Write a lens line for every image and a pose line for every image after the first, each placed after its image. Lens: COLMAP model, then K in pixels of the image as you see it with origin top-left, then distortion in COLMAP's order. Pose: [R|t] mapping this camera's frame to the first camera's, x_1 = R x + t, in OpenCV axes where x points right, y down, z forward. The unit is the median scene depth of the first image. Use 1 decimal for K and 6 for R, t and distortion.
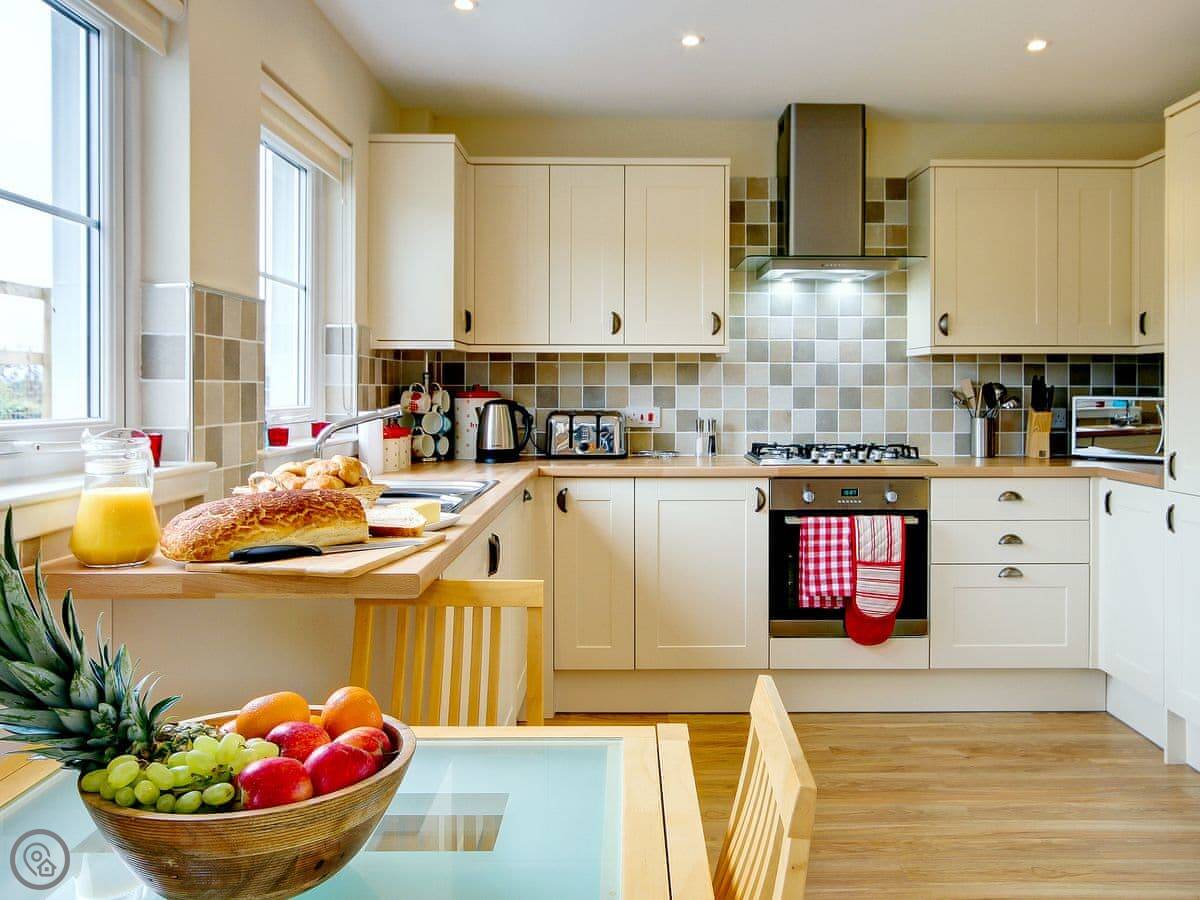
lens RADIAL K [[953.4, 0, 601.9], [0, 953.4, 399.0], [0, 0, 1]] dist [-0.012711, 0.003312]
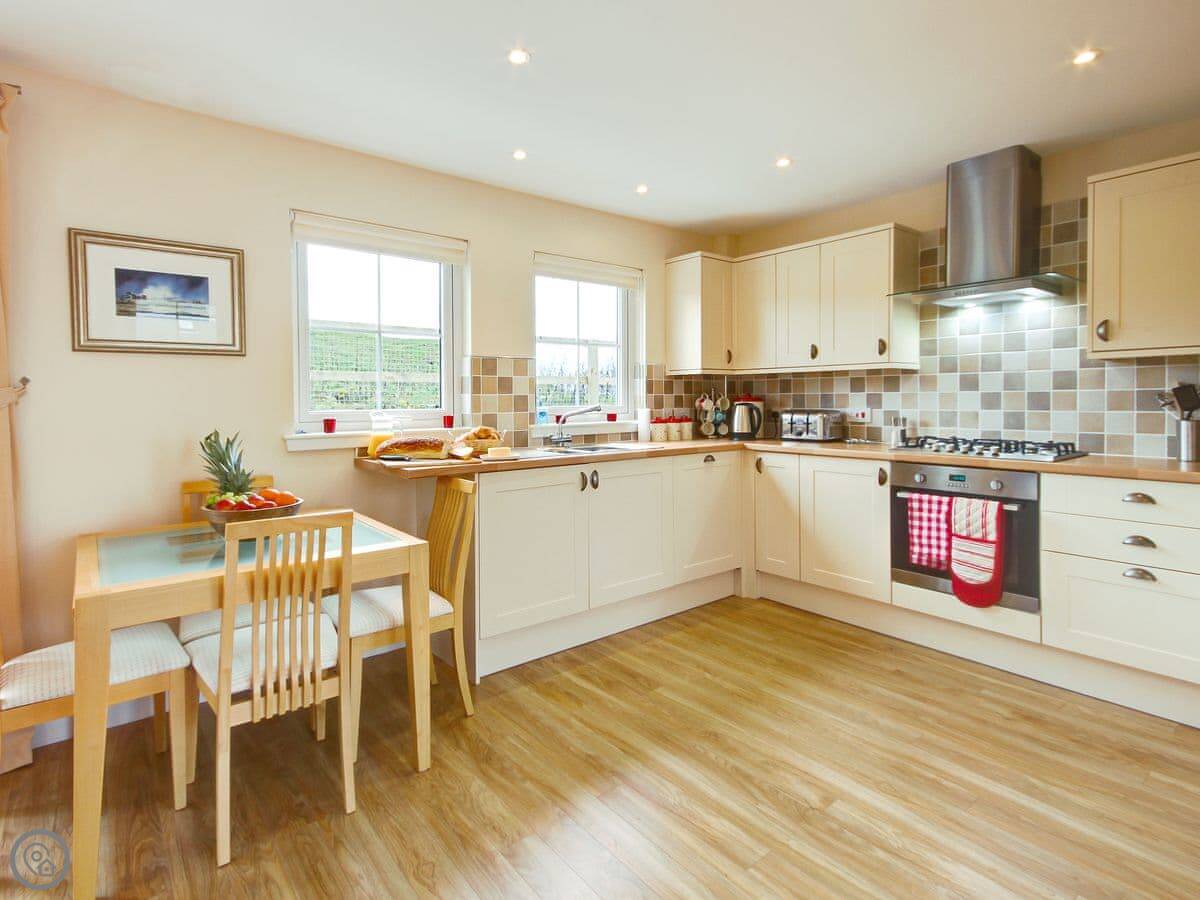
lens RADIAL K [[600.0, 0, 599.5], [0, 600.0, 411.1], [0, 0, 1]] dist [0.003246, 0.000480]
pose [[0.621542, 0.010385, -0.783312, 0.579788], [-0.001665, 0.999927, 0.011936, 0.003826], [0.783379, -0.006114, 0.621515, 0.160710]]
